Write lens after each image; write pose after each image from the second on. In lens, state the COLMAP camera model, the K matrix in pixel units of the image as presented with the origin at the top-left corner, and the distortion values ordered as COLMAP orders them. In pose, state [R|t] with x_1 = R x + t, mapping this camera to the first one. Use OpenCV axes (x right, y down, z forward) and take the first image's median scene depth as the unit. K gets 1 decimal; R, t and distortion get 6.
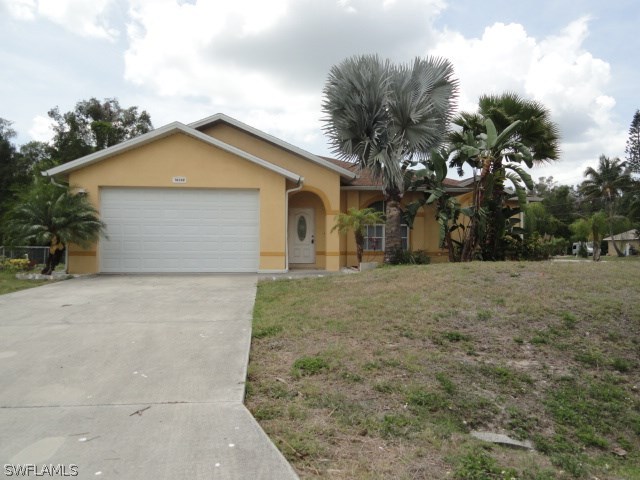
lens RADIAL K [[470.2, 0, 318.8], [0, 470.2, 240.9], [0, 0, 1]] dist [0.006248, 0.001002]
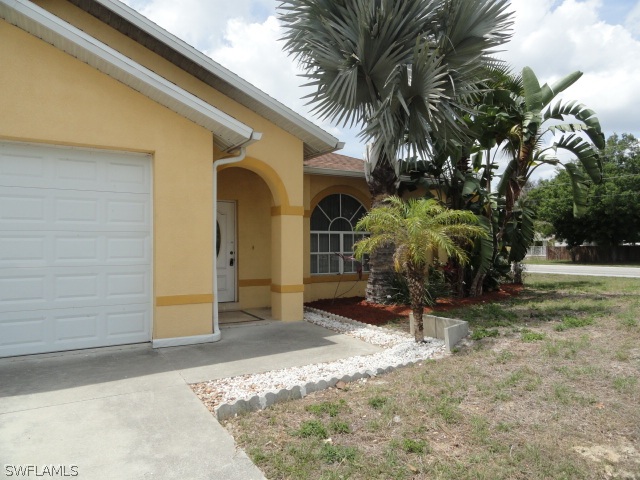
lens RADIAL K [[447.3, 0, 322.9], [0, 447.3, 240.3], [0, 0, 1]] dist [-0.007347, 0.010756]
pose [[0.908956, -0.001705, 0.416888, -0.155156], [0.000977, 0.999998, 0.001960, -0.028977], [-0.416890, -0.001374, 0.908956, 0.548783]]
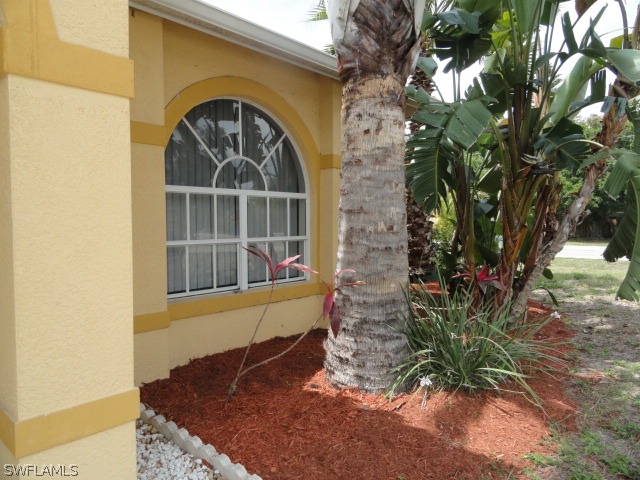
lens RADIAL K [[447.3, 0, 318.6], [0, 447.3, 240.8], [0, 0, 1]] dist [-0.007347, 0.010756]
pose [[0.745669, -0.031661, 0.665564, 0.001201], [-0.007848, 0.998384, 0.056286, -0.025017], [-0.666270, -0.047194, 0.744215, 0.915740]]
